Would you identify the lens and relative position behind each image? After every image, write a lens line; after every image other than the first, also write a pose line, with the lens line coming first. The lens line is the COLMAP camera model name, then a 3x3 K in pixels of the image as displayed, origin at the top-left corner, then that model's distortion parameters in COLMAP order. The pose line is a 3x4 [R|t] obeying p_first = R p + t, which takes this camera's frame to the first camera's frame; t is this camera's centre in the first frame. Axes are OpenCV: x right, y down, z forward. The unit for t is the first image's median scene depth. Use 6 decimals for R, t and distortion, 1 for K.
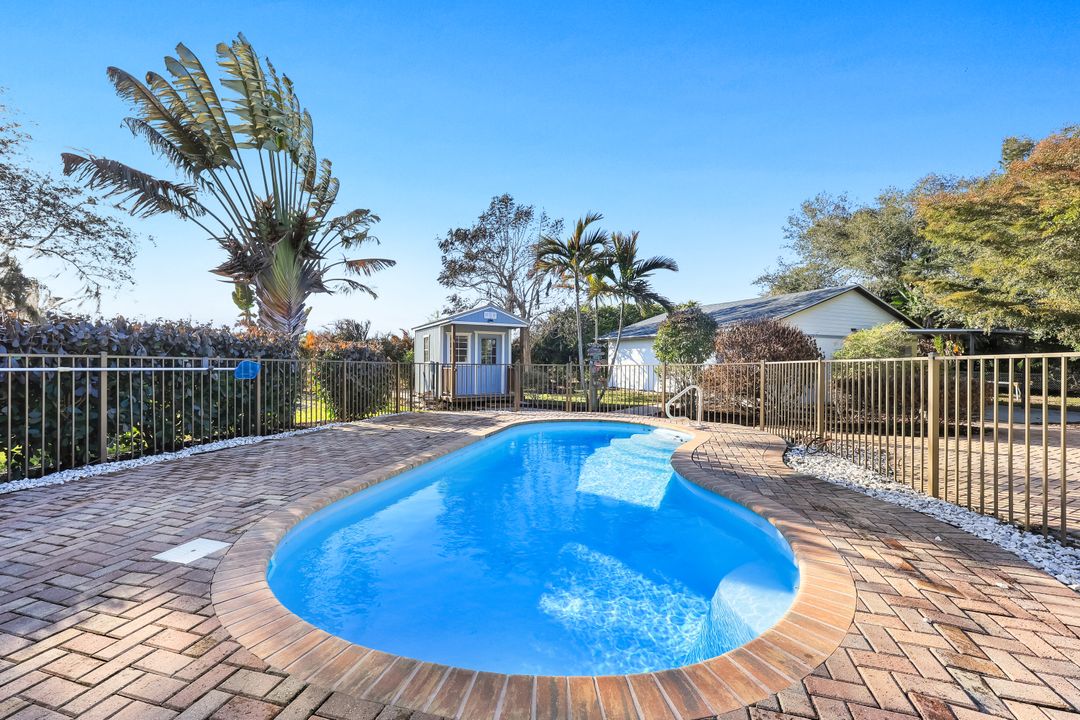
lens RADIAL K [[443.9, 0, 538.6], [0, 443.9, 362.3], [0, 0, 1]] dist [-0.001227, -0.001636]
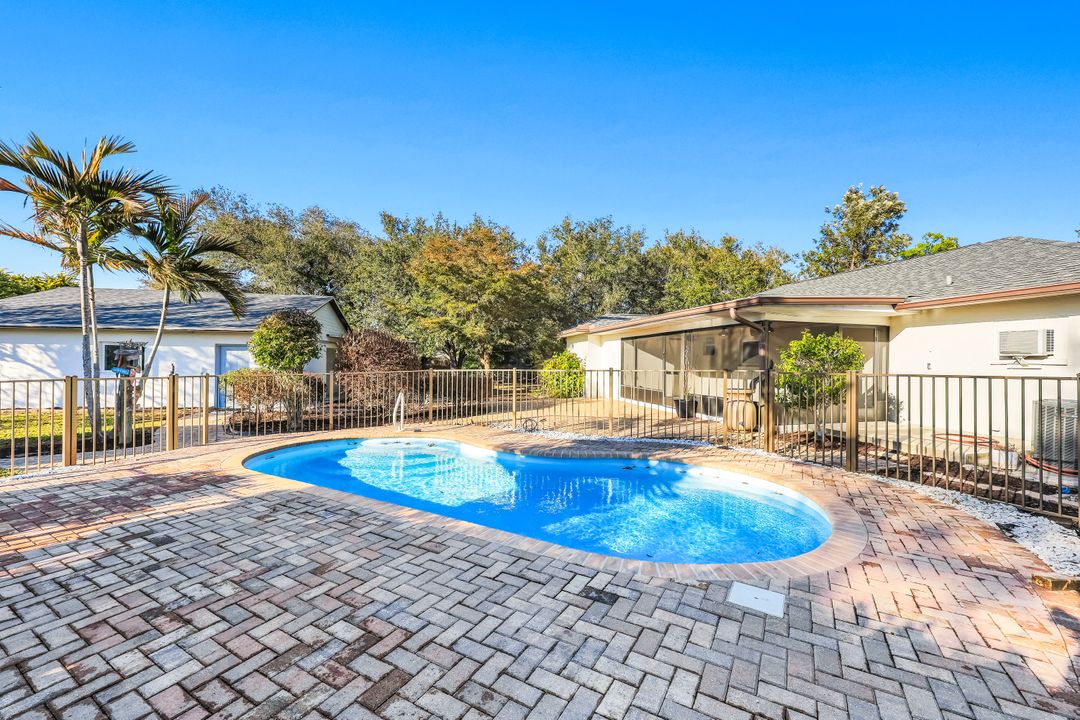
lens RADIAL K [[443.9, 0, 538.2], [0, 443.9, 357.9], [0, 0, 1]] dist [-0.001227, -0.001636]
pose [[0.246479, -0.000965, 0.969148, -1.390617], [0.000085, 1.000000, 0.000974, -0.072562], [-0.969148, -0.000158, 0.246479, 0.929685]]
